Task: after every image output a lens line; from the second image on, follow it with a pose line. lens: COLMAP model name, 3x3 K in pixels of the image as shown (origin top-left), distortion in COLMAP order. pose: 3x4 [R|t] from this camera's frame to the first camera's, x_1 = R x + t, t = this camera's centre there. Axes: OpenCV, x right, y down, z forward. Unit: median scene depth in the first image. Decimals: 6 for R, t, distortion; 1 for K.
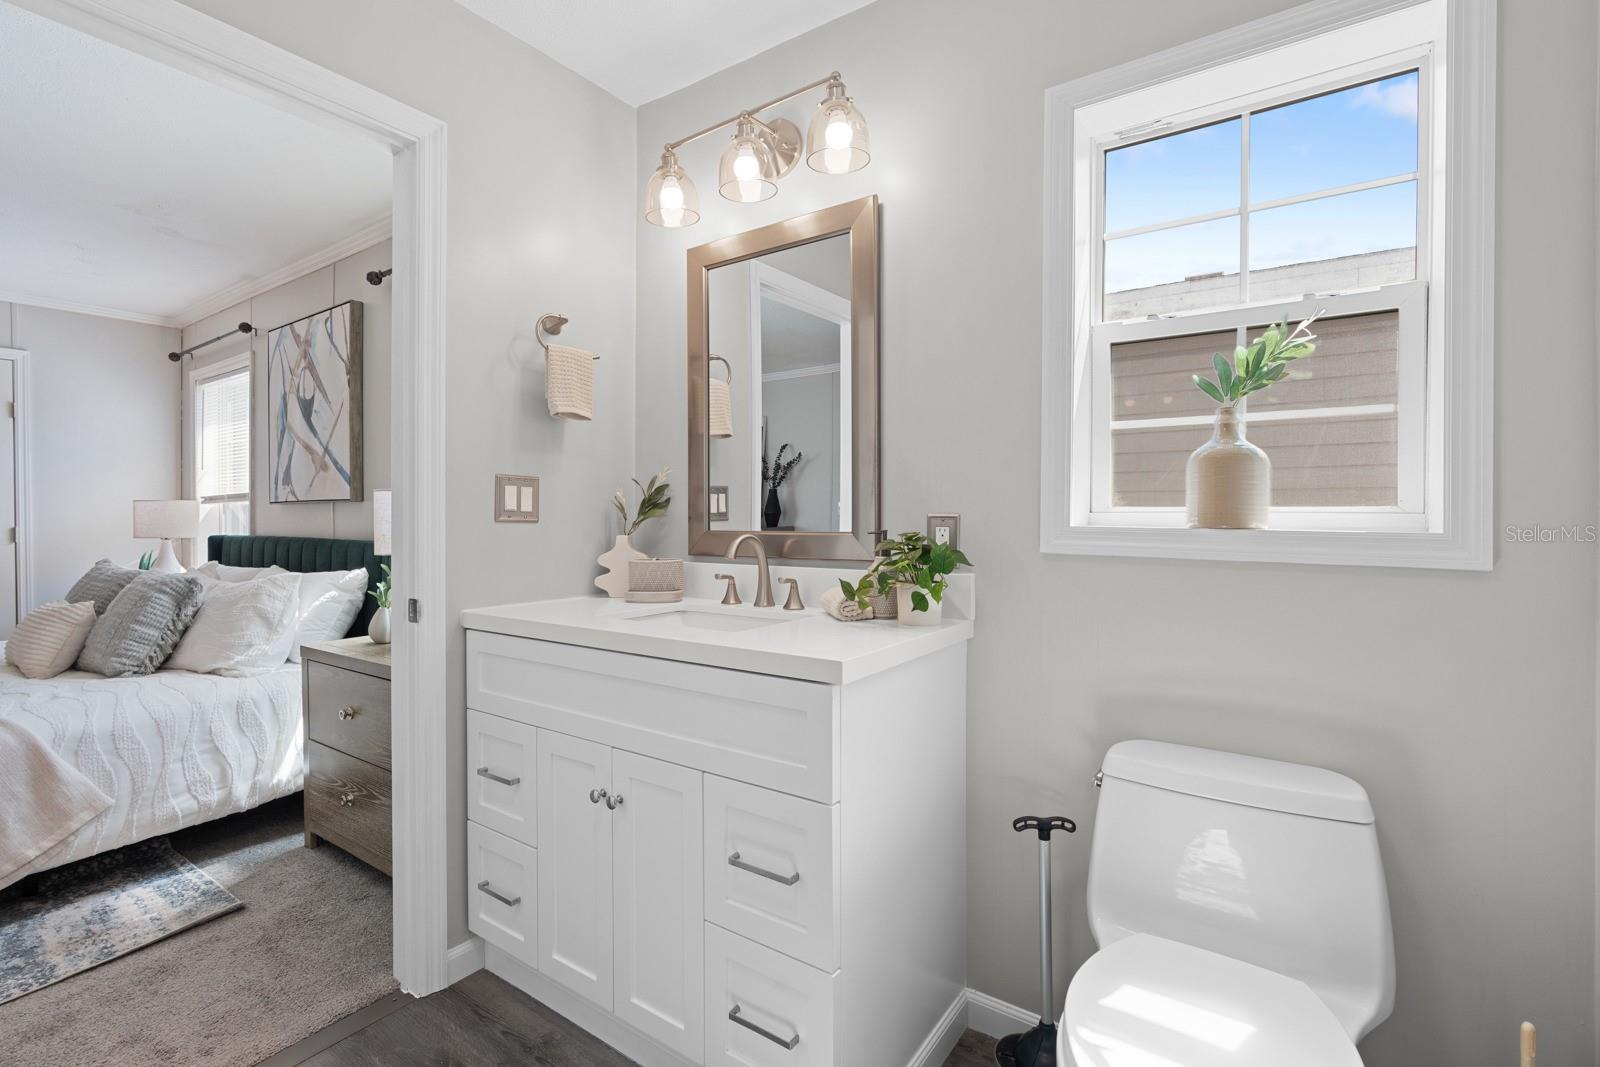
lens RADIAL K [[727.0, 0, 817.4], [0, 727.0, 515.7], [0, 0, 1]] dist [0.002154, 0.000086]
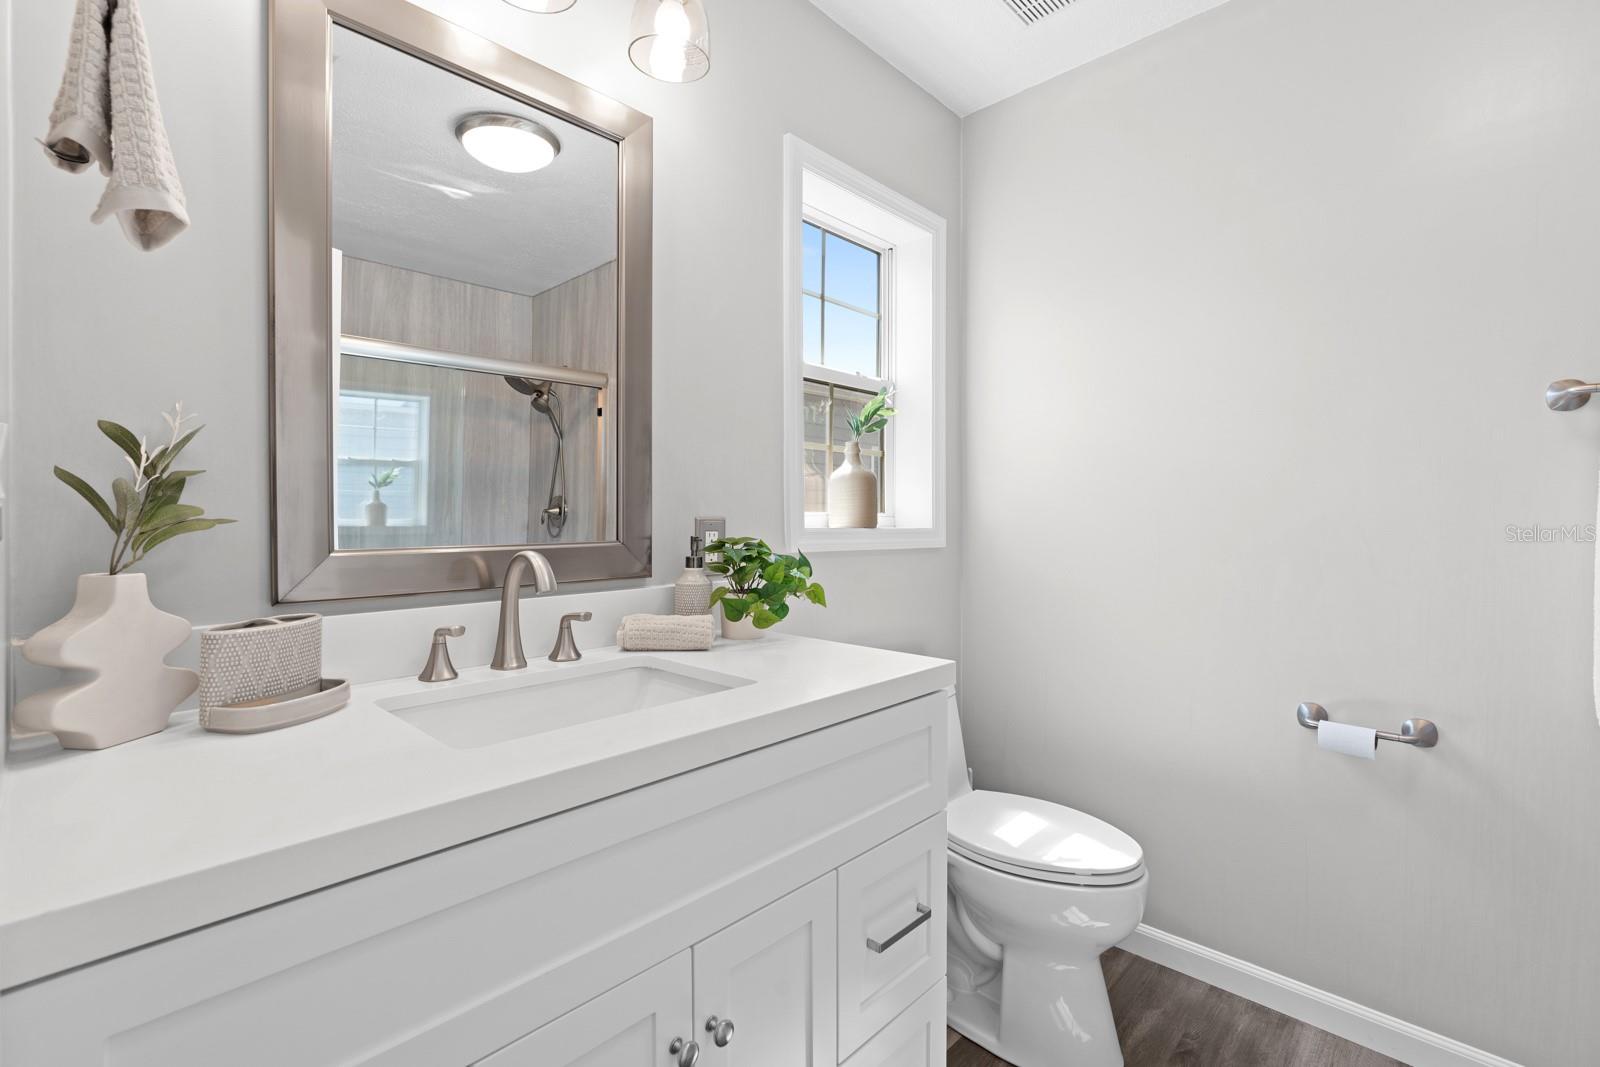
lens RADIAL K [[715.9, 0, 796.7], [0, 715.9, 520.8], [0, 0, 1]] dist [-0.005206, 0.000539]
pose [[0.168557, -0.002645, 0.985688, -0.508666], [0.001731, 0.999996, 0.002387, 0.000330], [-0.985690, 0.001304, 0.168560, 0.539944]]
